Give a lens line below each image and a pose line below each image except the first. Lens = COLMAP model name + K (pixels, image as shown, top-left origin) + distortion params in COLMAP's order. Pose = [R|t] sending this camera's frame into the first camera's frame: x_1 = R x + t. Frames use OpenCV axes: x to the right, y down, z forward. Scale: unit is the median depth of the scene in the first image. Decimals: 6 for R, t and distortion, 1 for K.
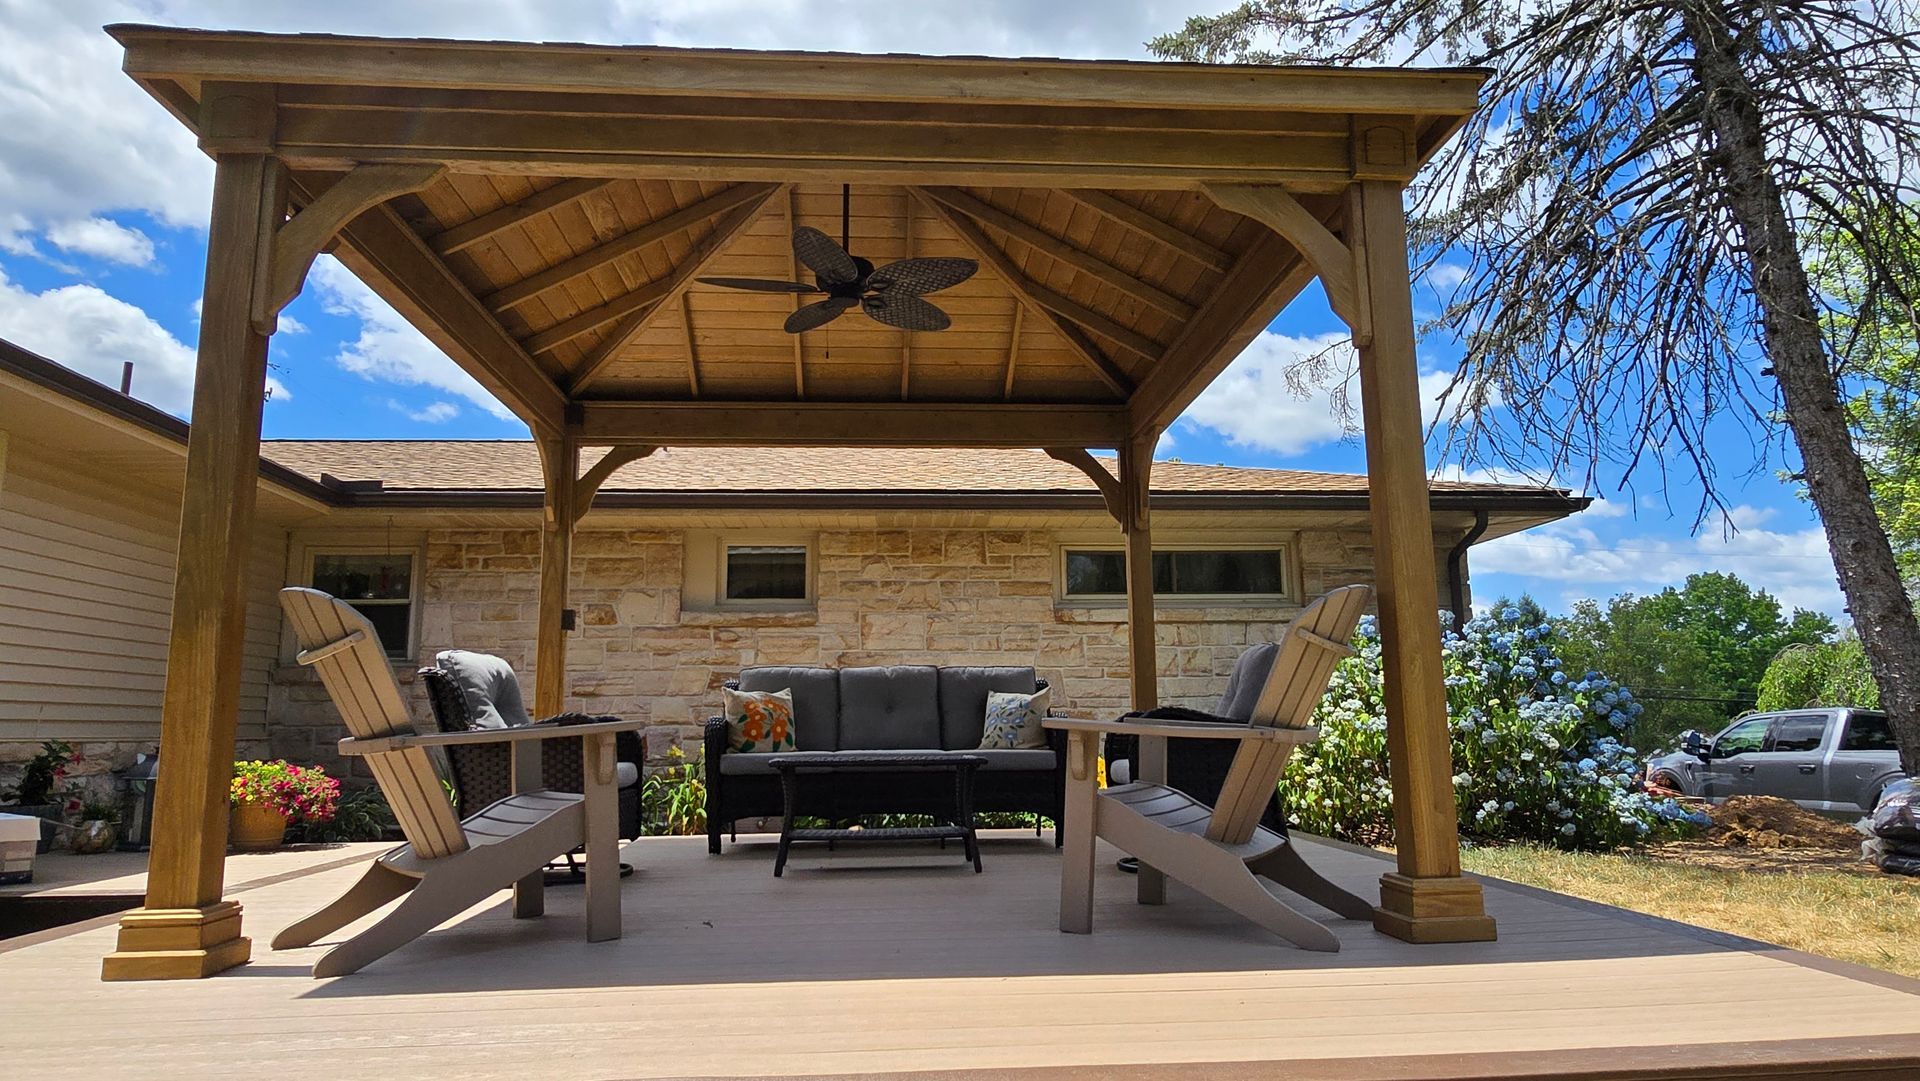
lens RADIAL K [[1152.2, 0, 960.0], [0, 1152.2, 540.5], [0, 0, 1]] dist [-0.005034, -0.001012]
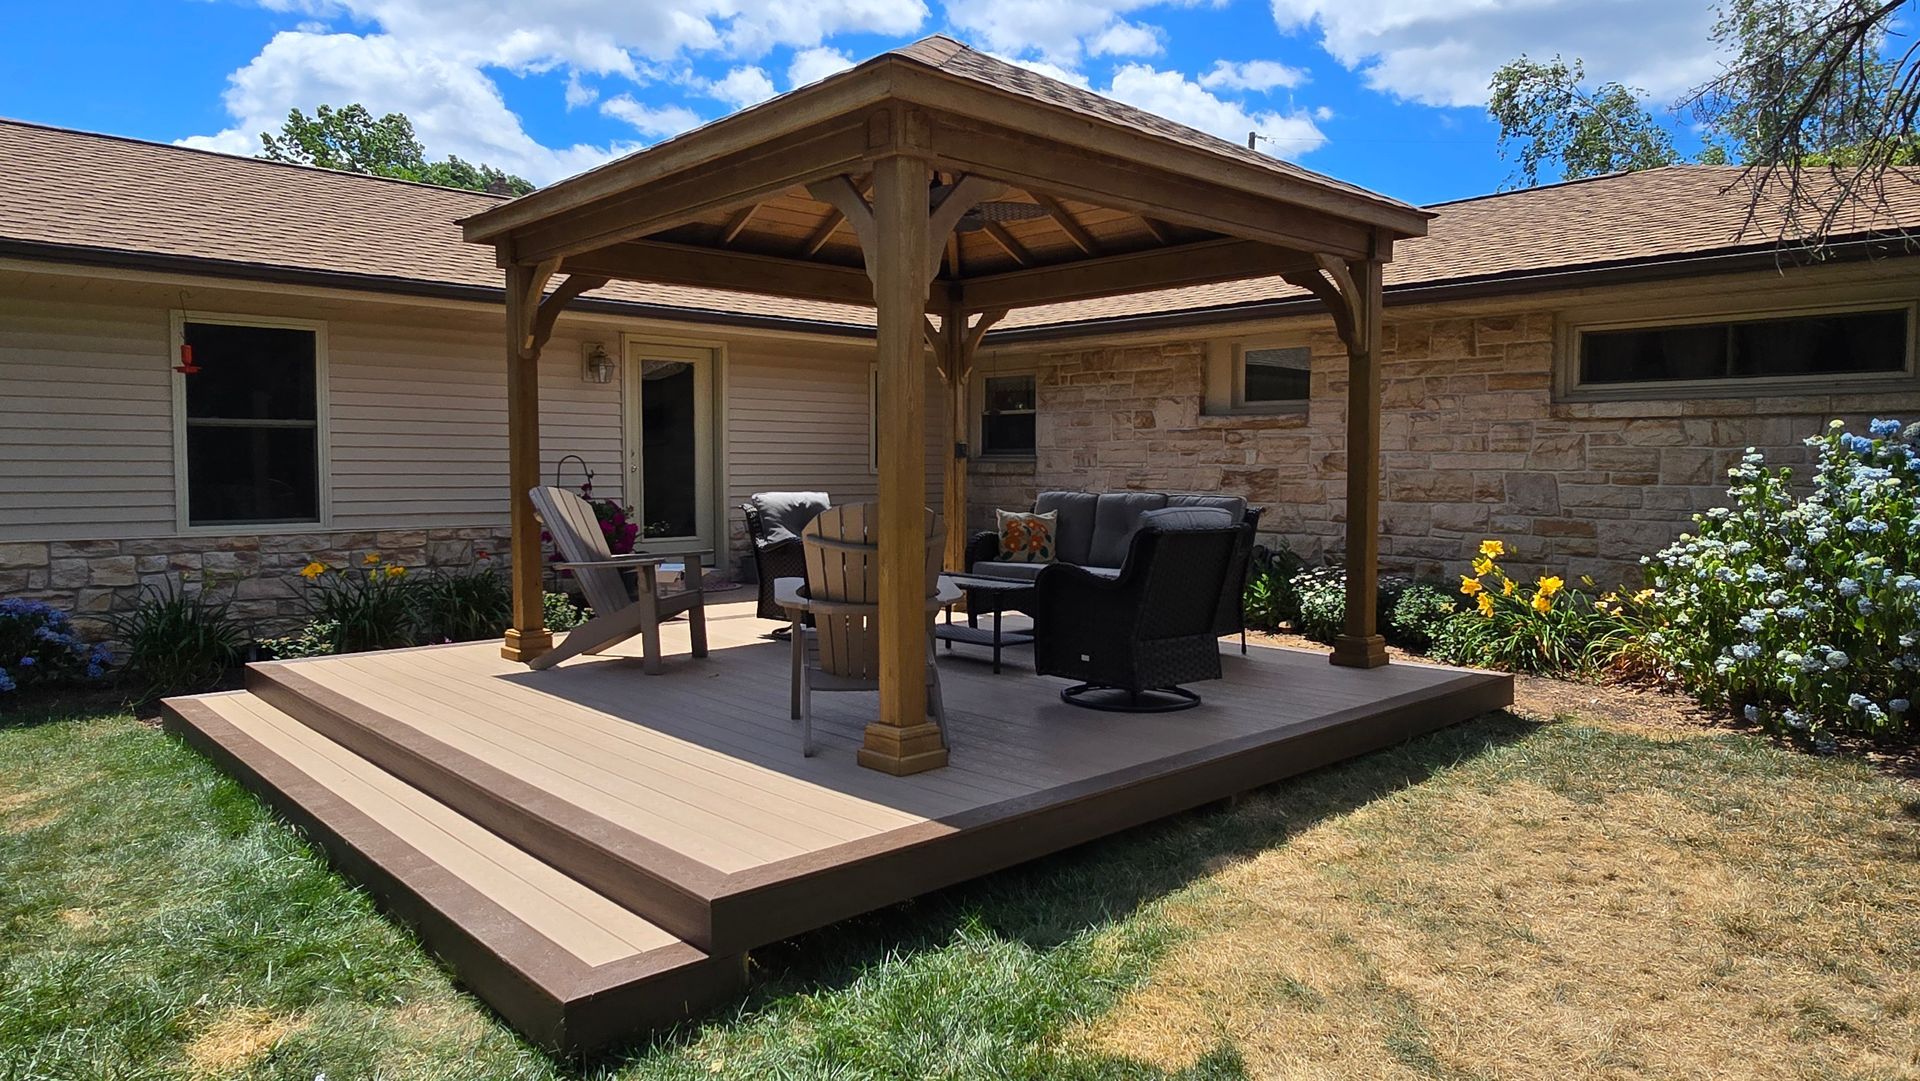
lens RADIAL K [[1207.9, 0, 960.0], [0, 1207.9, 540.5], [0, 0, 1]] dist [-0.002303, 0.000534]
pose [[0.622070, 0.065431, -0.780223, 0.537192], [0.116995, 0.977546, 0.175259, -0.052869], [0.774171, -0.200306, 0.600447, 0.091627]]
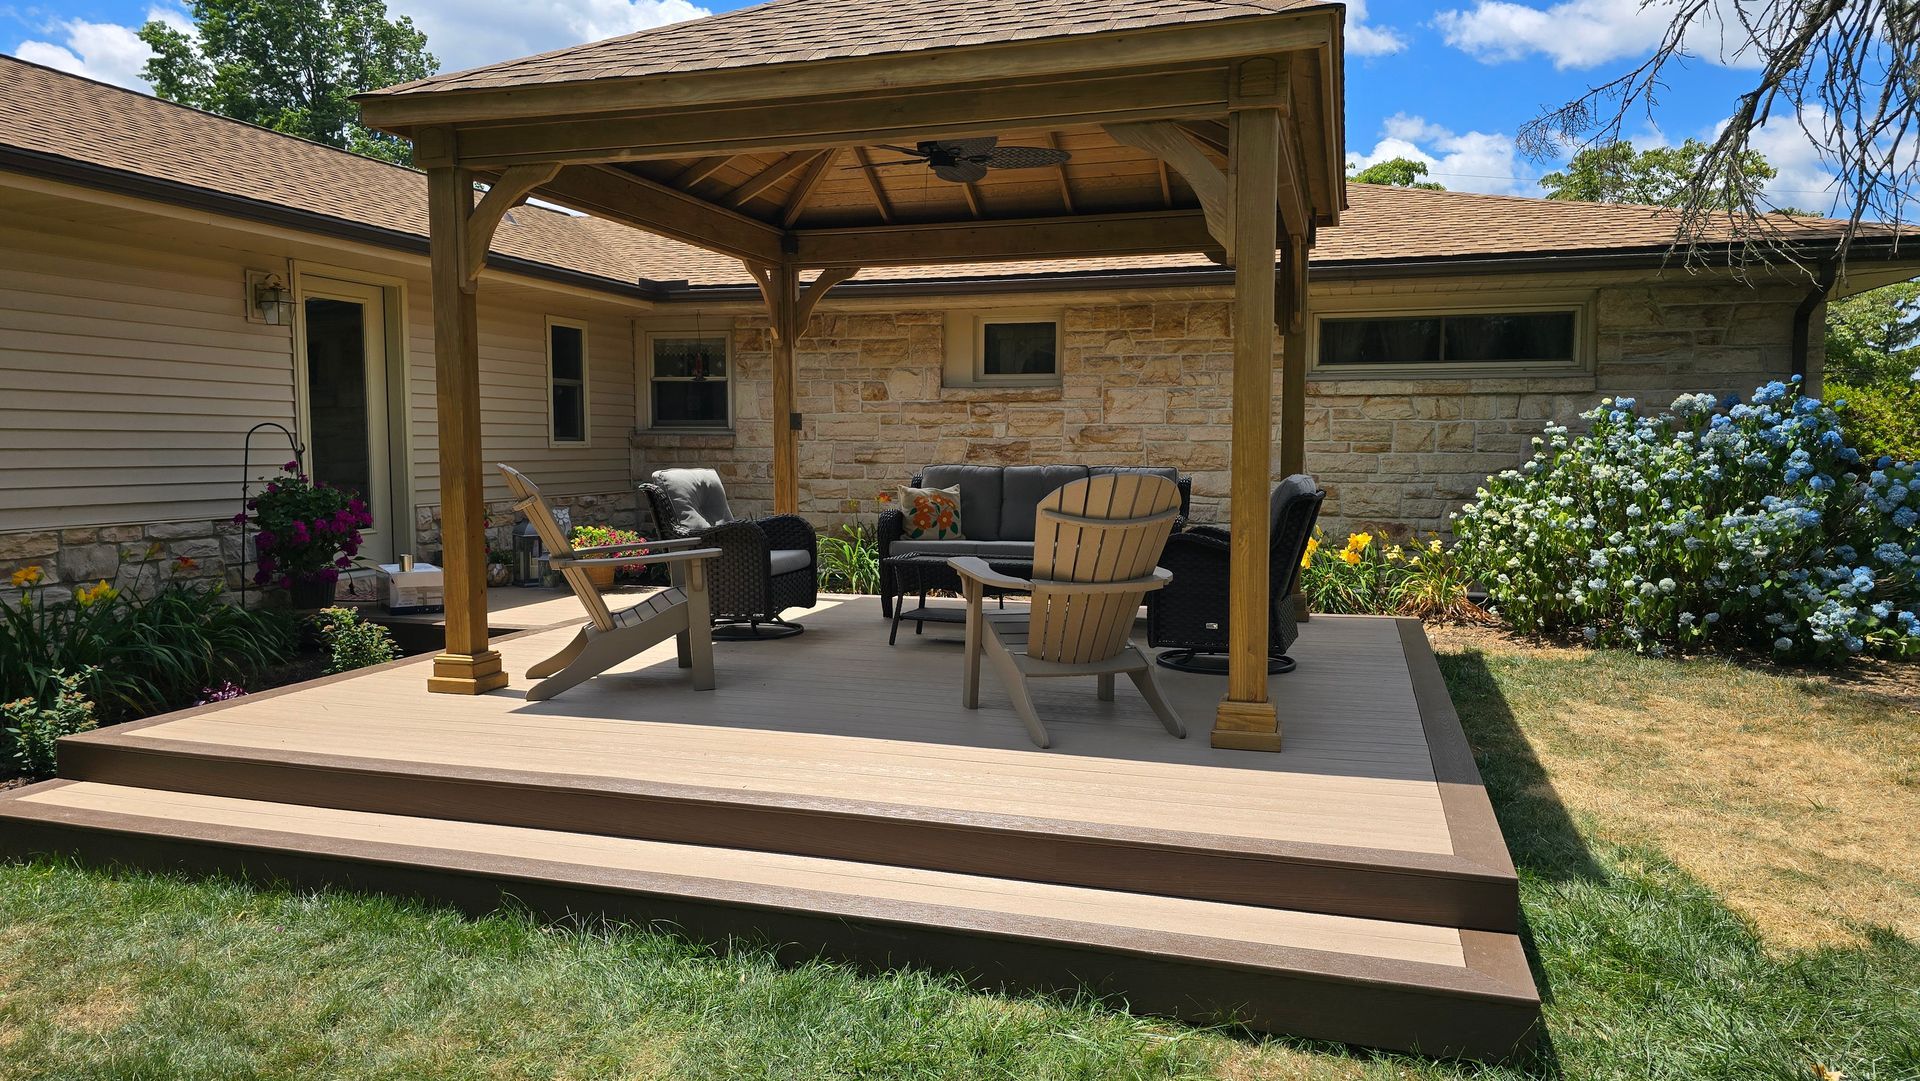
lens RADIAL K [[1269.1, 0, 939.5], [0, 1269.1, 561.6], [0, 0, 1]] dist [0.131764, -0.254169]
pose [[0.927437, 0.050498, -0.370554, 0.216109], [0.047139, 0.967154, 0.249783, -0.082002], [0.370996, -0.249126, 0.894594, -0.131676]]
